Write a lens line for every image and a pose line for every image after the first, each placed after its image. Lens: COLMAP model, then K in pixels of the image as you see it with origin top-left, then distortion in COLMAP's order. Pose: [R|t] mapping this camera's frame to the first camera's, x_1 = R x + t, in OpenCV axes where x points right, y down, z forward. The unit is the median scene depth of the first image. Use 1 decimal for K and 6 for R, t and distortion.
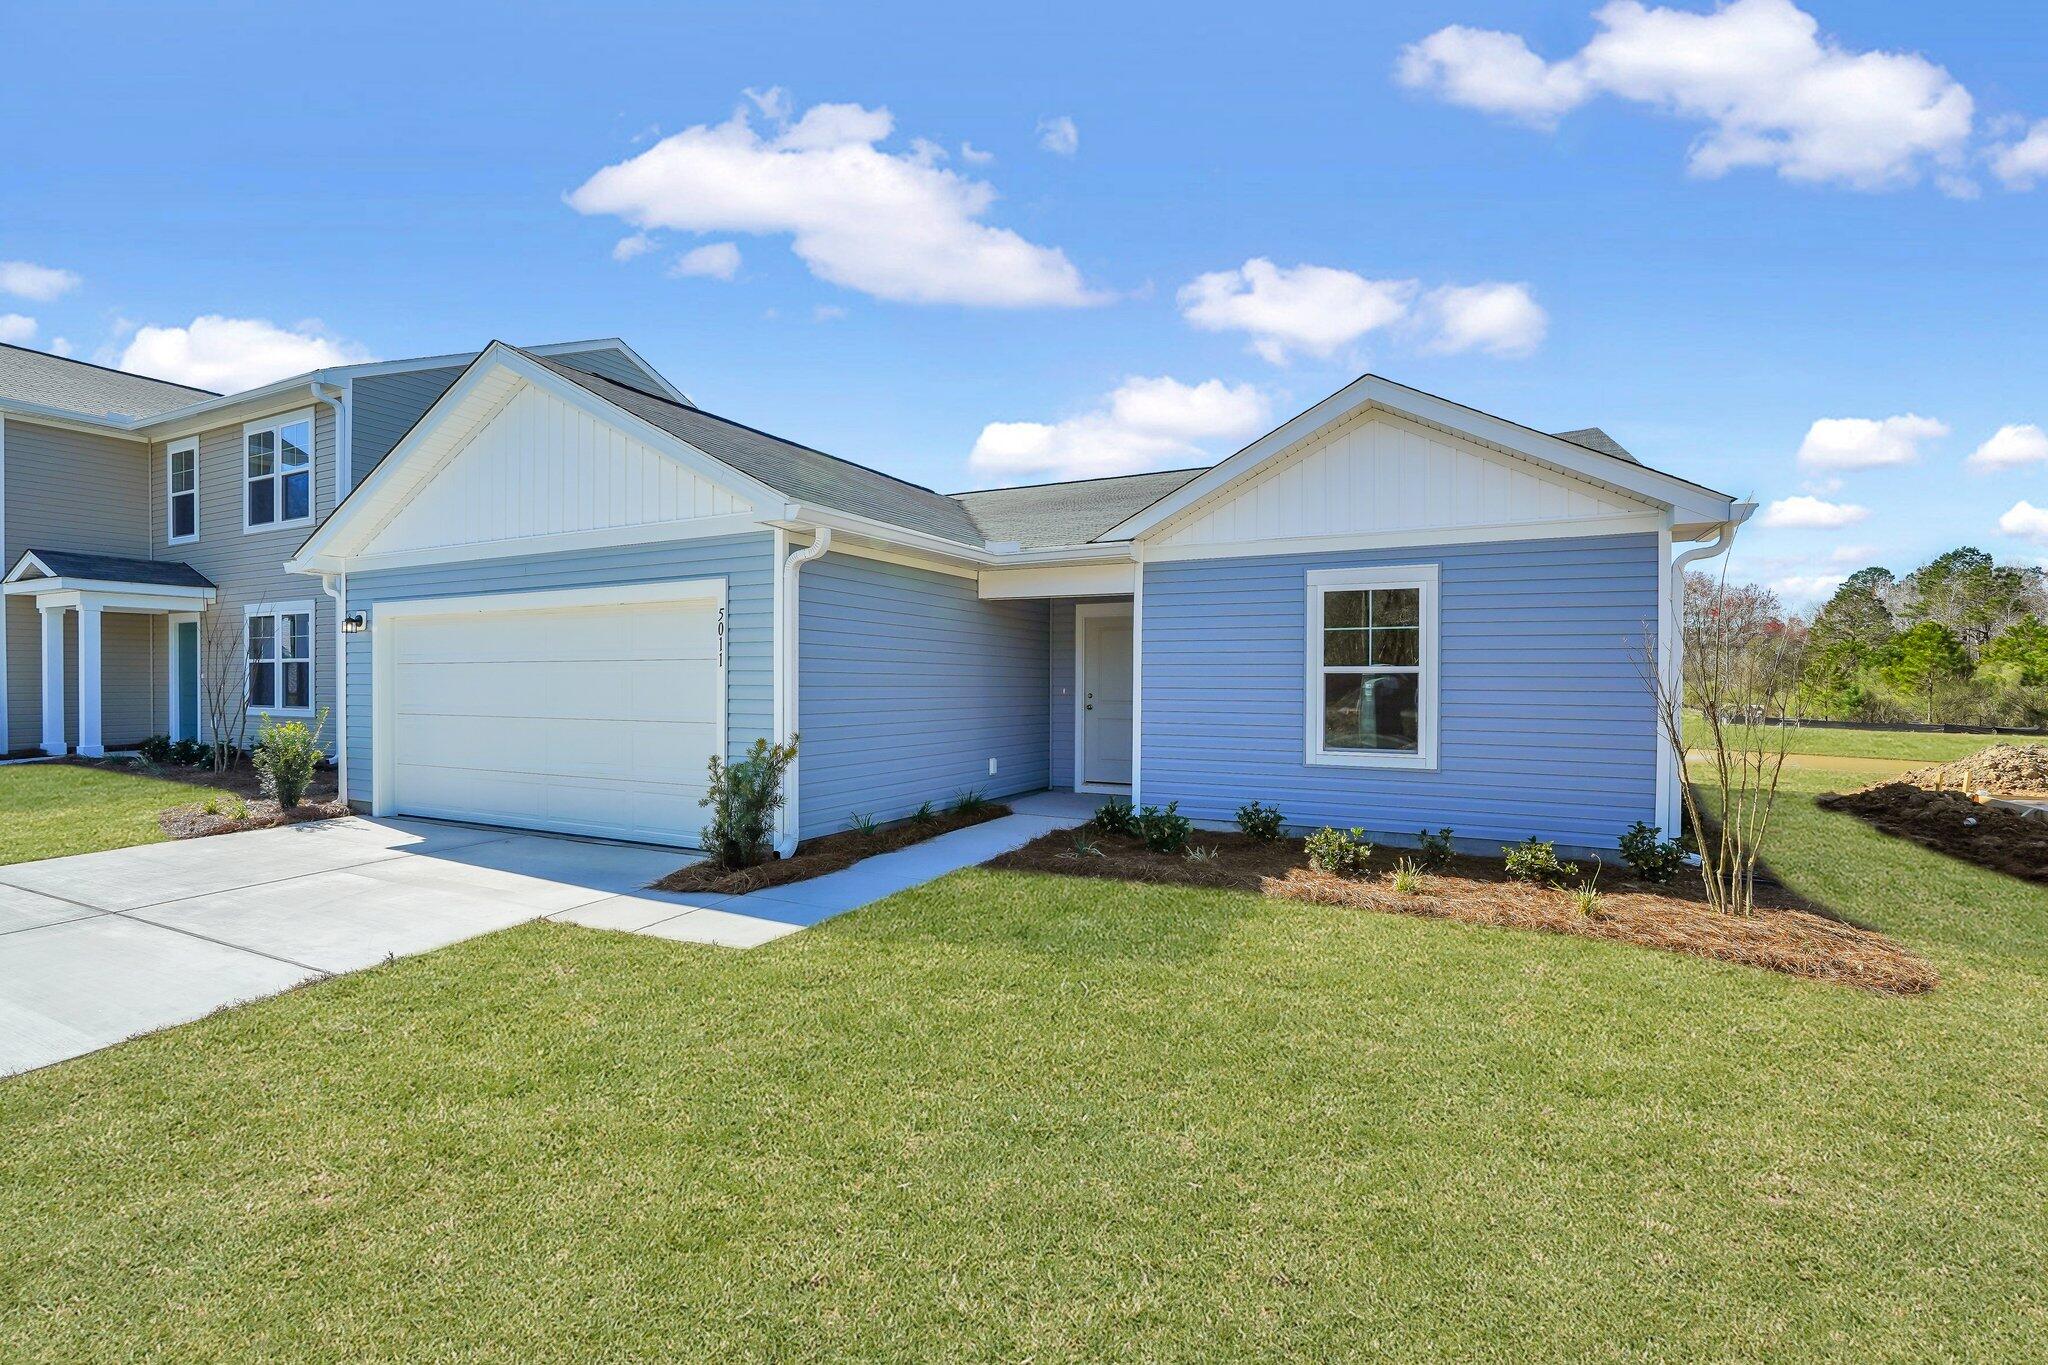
lens RADIAL K [[928.2, 0, 1024.0], [0, 928.2, 682.5], [0, 0, 1]] dist [-0.015803, -0.000108]
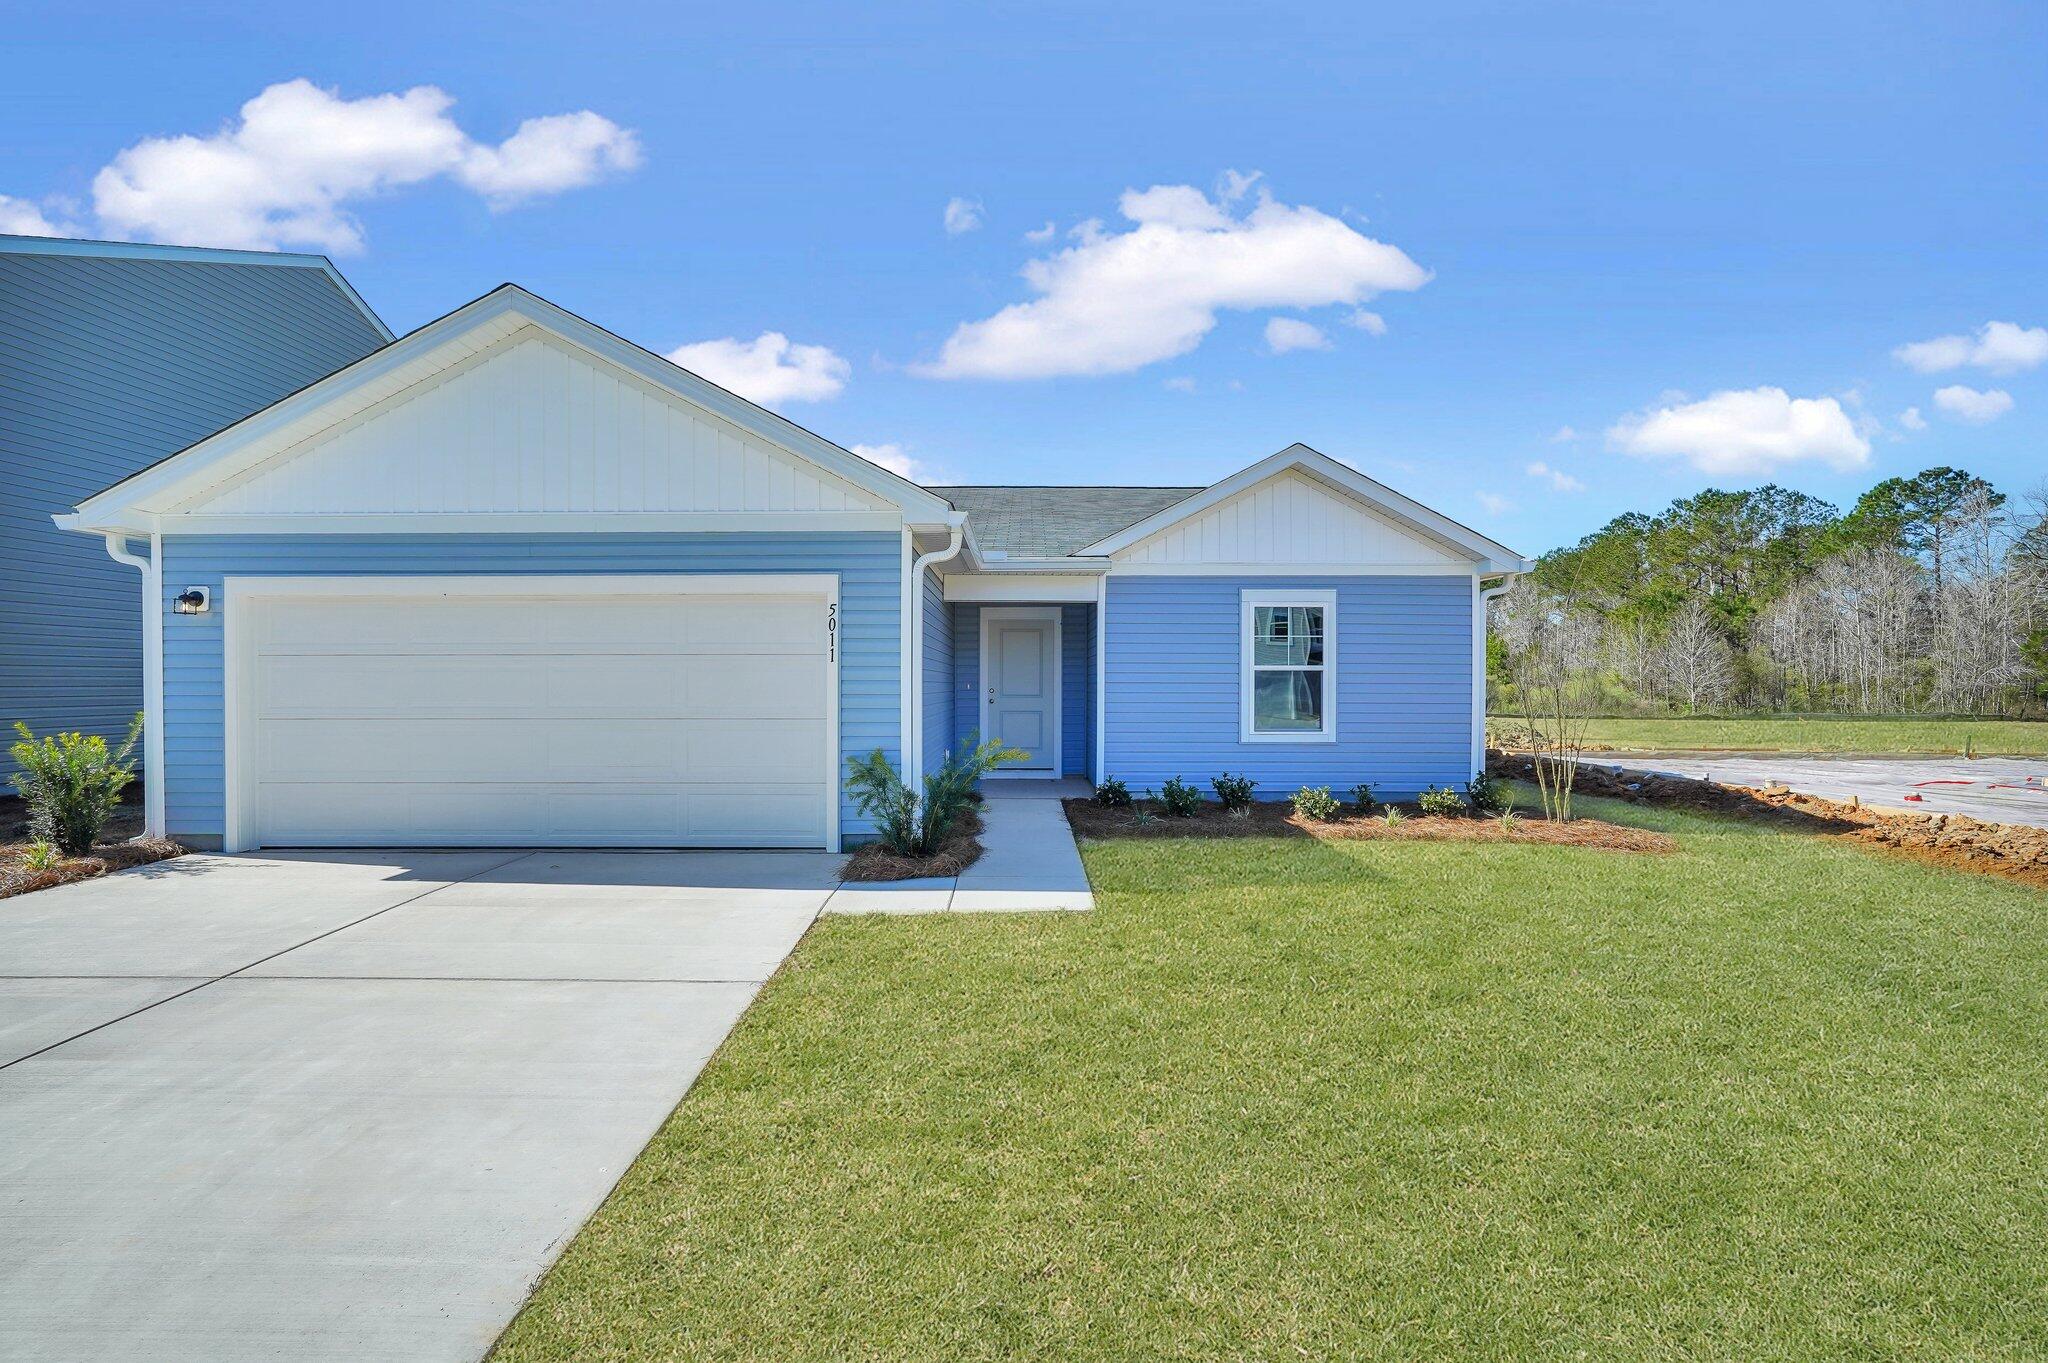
lens RADIAL K [[908.0, 0, 1021.7], [0, 908.0, 687.5], [0, 0, 1]] dist [-0.010254, 0.006866]
pose [[0.892907, -0.005537, 0.450207, -0.531512], [0.002232, 0.999967, 0.007872, 0.002792], [-0.450236, -0.006024, 0.892889, 0.024206]]
